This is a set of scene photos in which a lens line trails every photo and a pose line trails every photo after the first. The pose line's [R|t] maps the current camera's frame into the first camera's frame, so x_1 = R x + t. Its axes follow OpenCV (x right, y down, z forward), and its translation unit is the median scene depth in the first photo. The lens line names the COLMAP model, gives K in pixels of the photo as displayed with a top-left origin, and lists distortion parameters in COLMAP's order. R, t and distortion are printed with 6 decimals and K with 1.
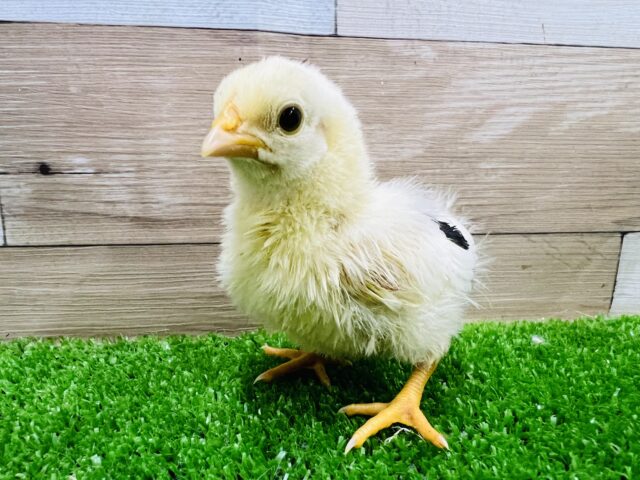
lens RADIAL K [[512.3, 0, 320.0], [0, 512.3, 240.0], [0, 0, 1]] dist [-0.004603, 0.001538]
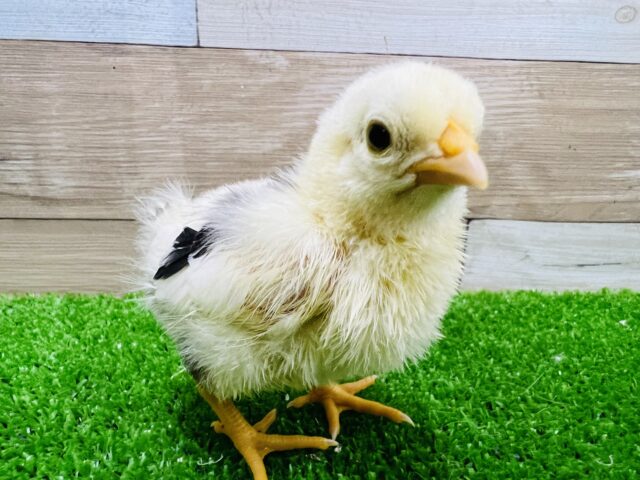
lens RADIAL K [[512.3, 0, 320.0], [0, 512.3, 240.0], [0, 0, 1]] dist [-0.004603, 0.001538]
pose [[0.998277, 0.030341, -0.050224, 0.381844], [-0.027414, 0.997942, 0.057969, -0.030367], [0.051879, -0.056492, 0.997054, -0.187644]]
